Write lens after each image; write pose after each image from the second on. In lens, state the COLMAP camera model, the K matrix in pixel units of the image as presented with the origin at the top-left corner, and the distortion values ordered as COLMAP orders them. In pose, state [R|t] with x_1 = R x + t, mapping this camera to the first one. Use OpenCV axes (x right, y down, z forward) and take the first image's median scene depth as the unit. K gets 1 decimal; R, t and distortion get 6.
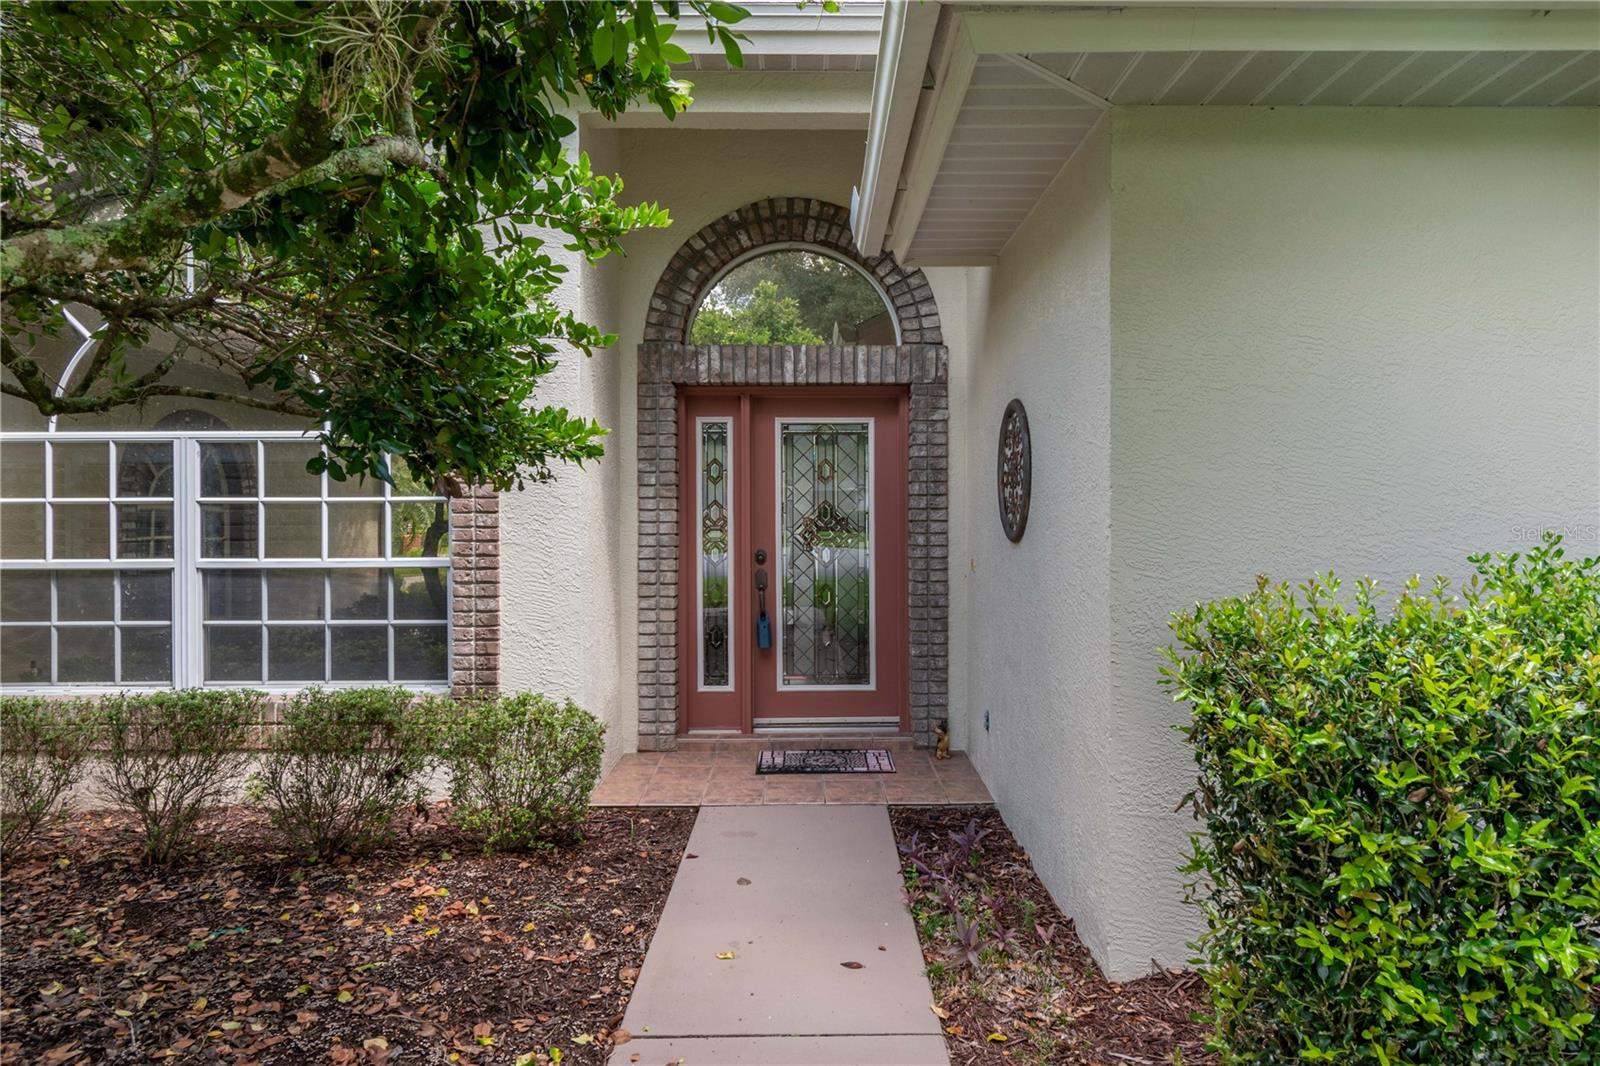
lens RADIAL K [[990.5, 0, 810.5], [0, 990.5, 529.7], [0, 0, 1]] dist [0.007643, 0.000654]
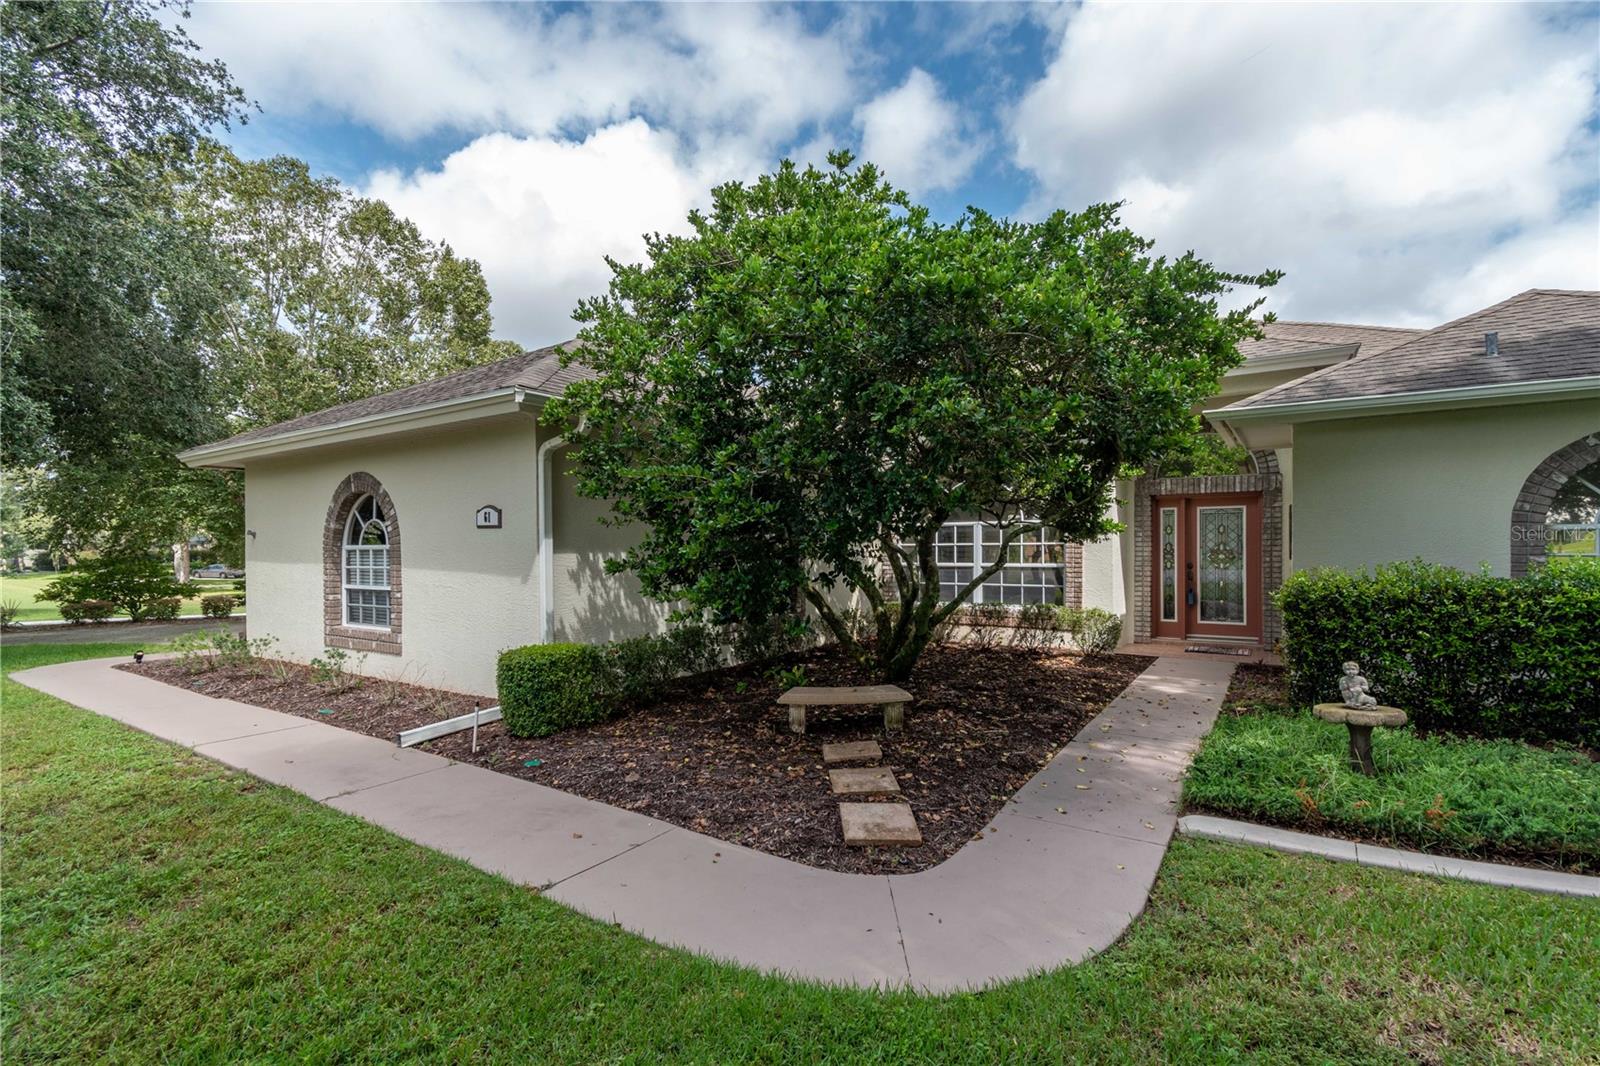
lens RADIAL K [[720.6, 0, 814.9], [0, 720.6, 545.8], [0, 0, 1]] dist [0.002219, 0.000424]
pose [[0.829595, -0.002581, -0.558360, 0.203384], [-0.003686, 0.999942, -0.010099, -0.000351], [0.558354, 0.010437, 0.829537, -1.128550]]
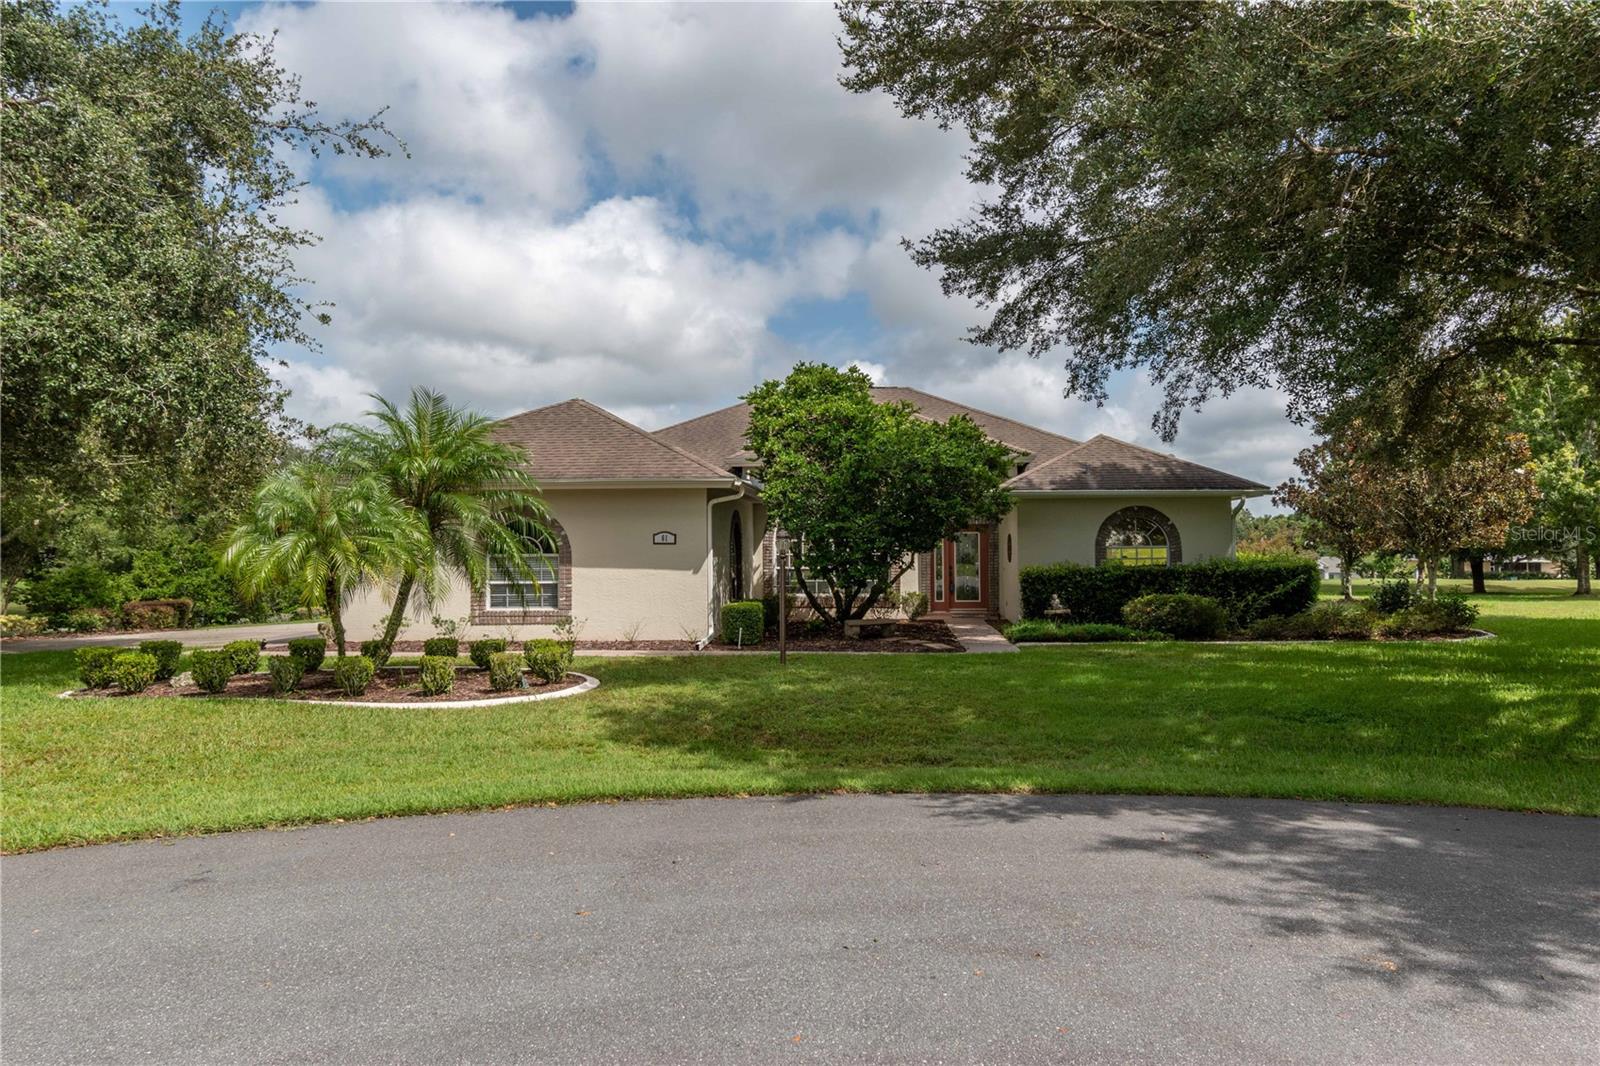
lens RADIAL K [[877.8, 0, 801.3], [0, 877.8, 539.1], [0, 0, 1]] dist [0.000569, -0.000384]
pose [[0.989556, -0.007162, -0.143971, -0.180499], [0.002350, 0.999434, -0.033563, 0.037600], [0.144130, 0.032874, 0.989013, -3.221009]]
